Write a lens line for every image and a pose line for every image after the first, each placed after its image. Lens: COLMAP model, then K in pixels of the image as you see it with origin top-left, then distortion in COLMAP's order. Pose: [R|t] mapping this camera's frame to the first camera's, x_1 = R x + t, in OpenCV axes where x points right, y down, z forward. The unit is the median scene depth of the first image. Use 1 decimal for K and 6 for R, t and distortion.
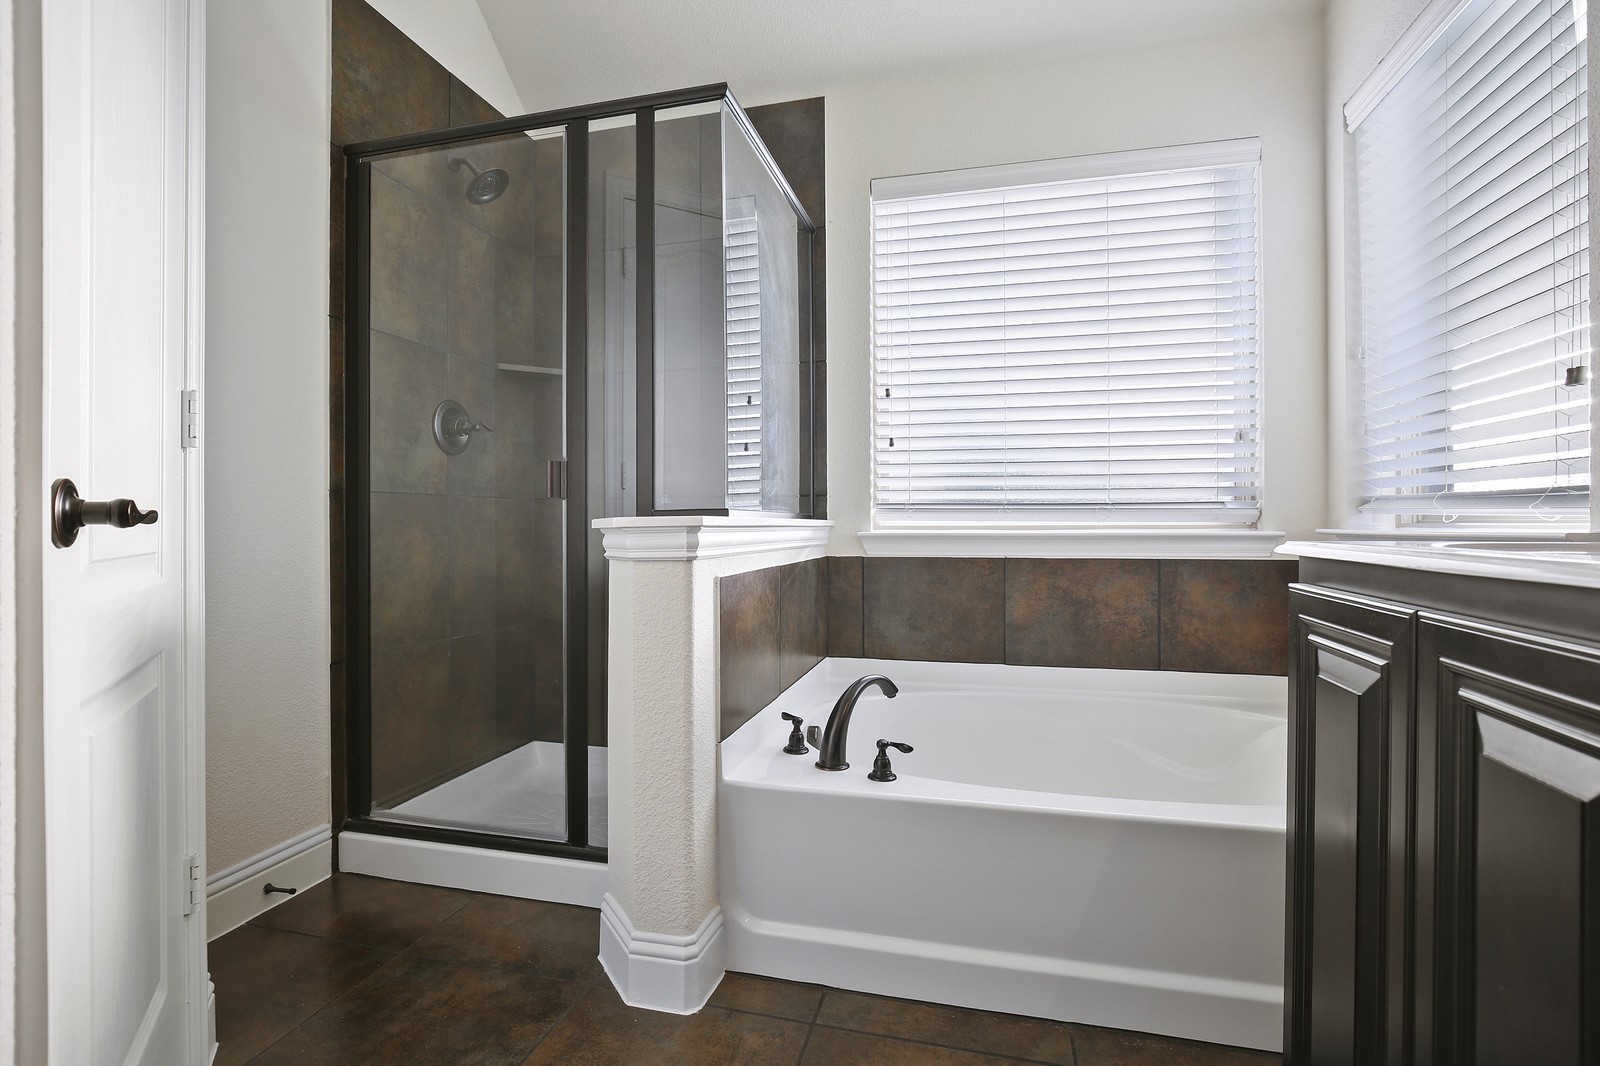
lens RADIAL K [[773.9, 0, 772.0], [0, 773.9, 510.2], [0, 0, 1]] dist [-0.019787, 0.002184]
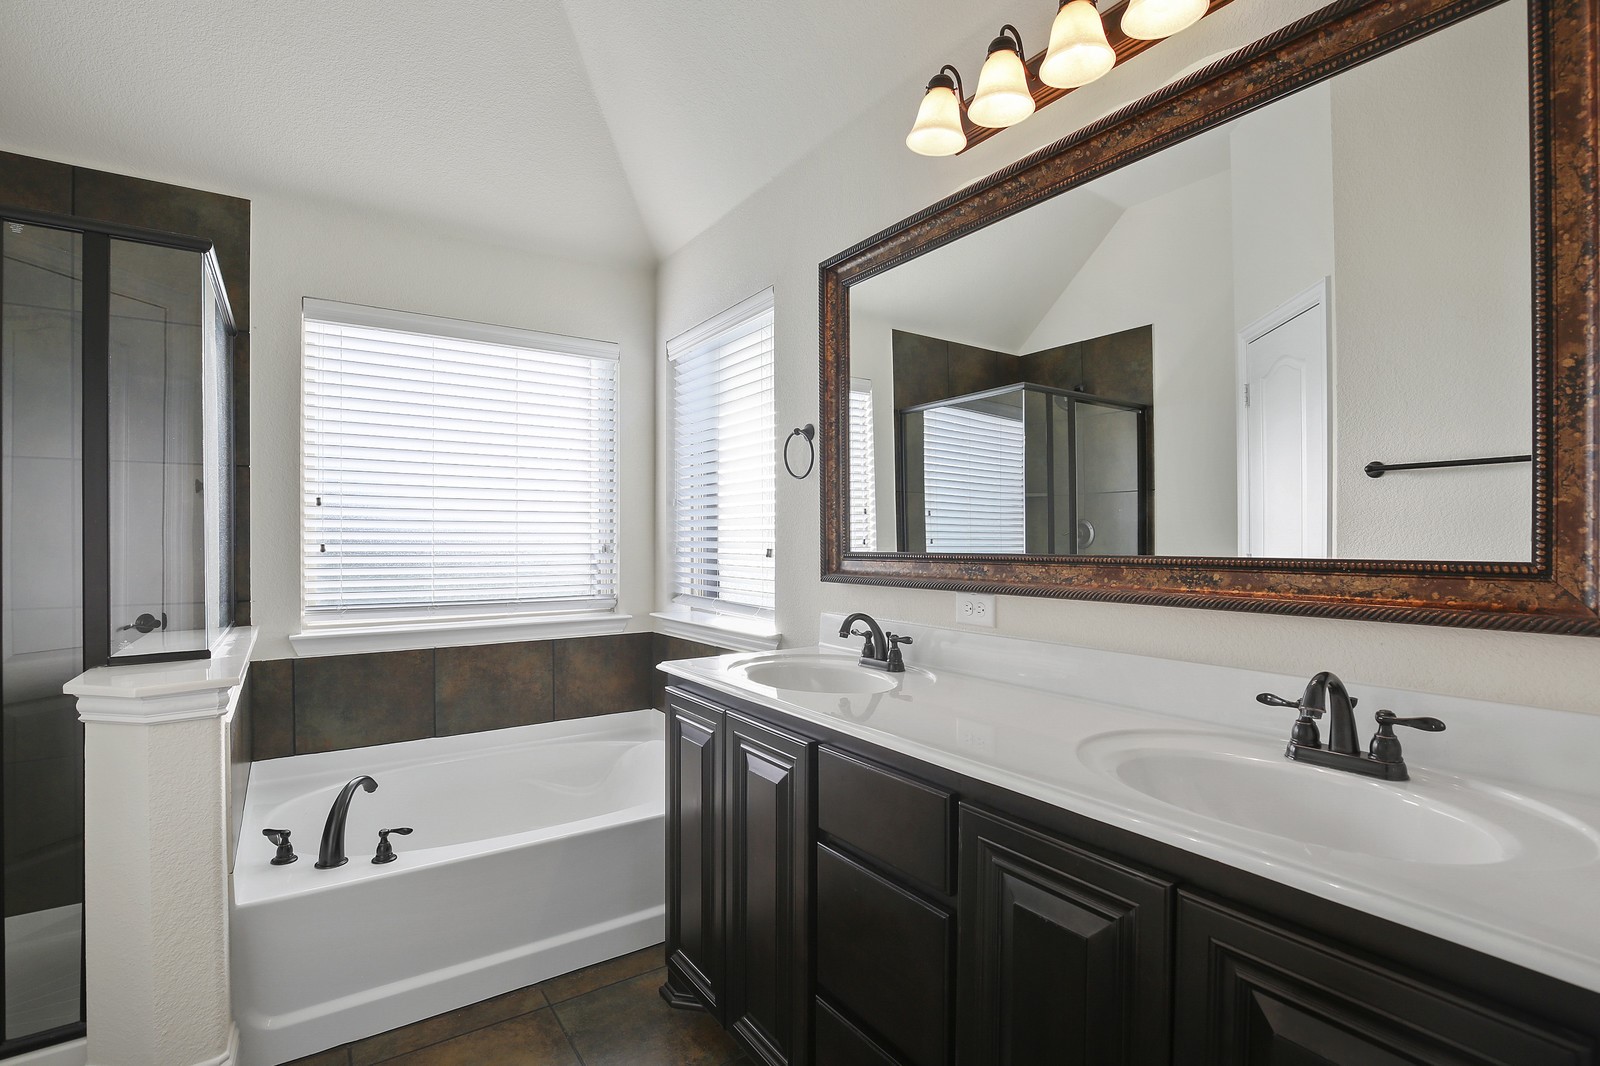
lens RADIAL K [[739.8, 0, 785.7], [0, 739.8, 542.0], [0, 0, 1]] dist [-0.026423, 0.007702]
pose [[0.667173, 0.005887, 0.744879, -0.208593], [-0.001892, 0.999979, -0.006209, -0.109268], [-0.744900, 0.002734, 0.667170, -0.185526]]
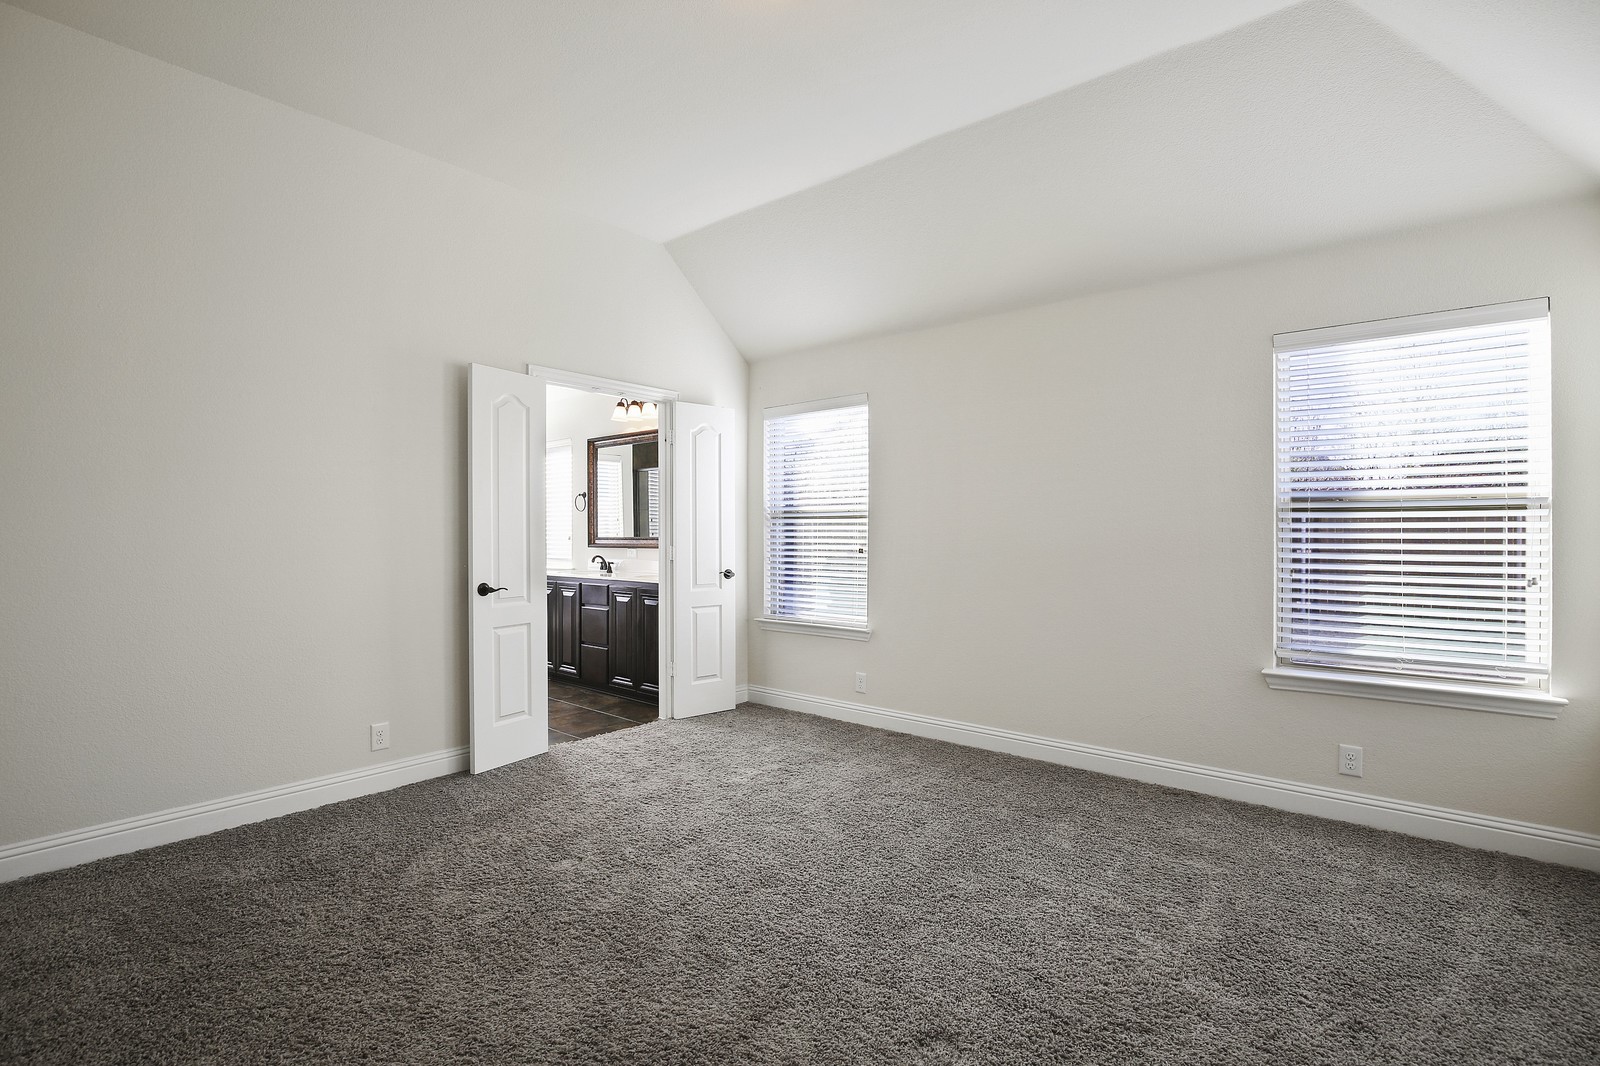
lens RADIAL K [[739.8, 0, 807.6], [0, 739.8, 539.7], [0, 0, 1]] dist [-0.026423, 0.007702]
pose [[0.425484, -0.003158, 0.904960, -1.725927], [-0.005081, 0.999970, 0.005879, -0.112784], [-0.904952, -0.007099, 0.425455, -1.602908]]
